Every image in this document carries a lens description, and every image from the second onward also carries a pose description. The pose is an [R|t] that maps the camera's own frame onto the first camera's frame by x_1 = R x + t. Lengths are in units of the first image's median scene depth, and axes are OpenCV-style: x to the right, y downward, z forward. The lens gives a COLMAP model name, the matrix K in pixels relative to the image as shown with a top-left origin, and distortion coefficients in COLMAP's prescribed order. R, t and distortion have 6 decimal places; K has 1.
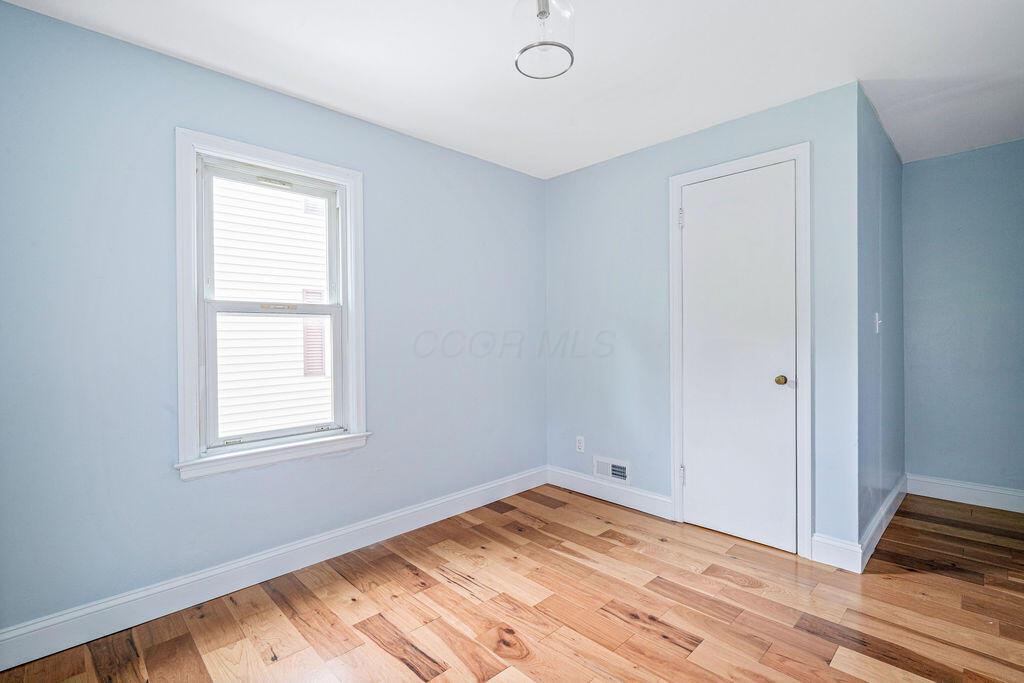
lens RADIAL K [[482.5, 0, 512.5], [0, 482.5, 339.1], [0, 0, 1]] dist [-0.012127, -0.000579]
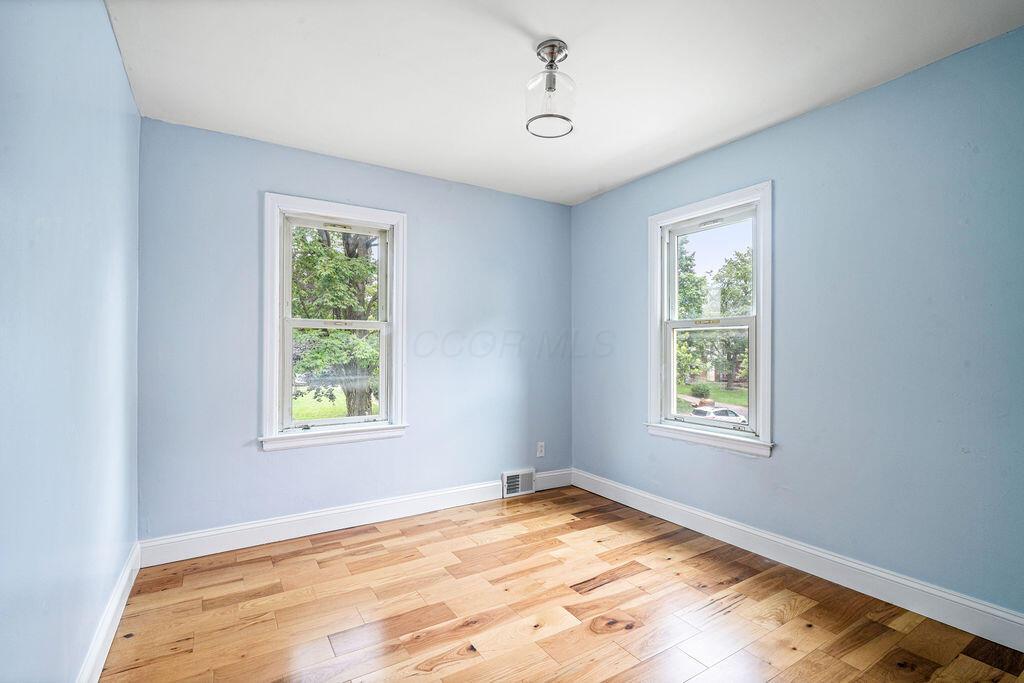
lens RADIAL K [[482.5, 0, 514.8], [0, 482.5, 345.7], [0, 0, 1]] dist [-0.012127, -0.000579]
pose [[-0.216273, 0.008058, -0.976300, 0.854798], [-0.008452, 0.999913, 0.010125, -0.013095], [0.976296, 0.010442, -0.216186, 0.778828]]
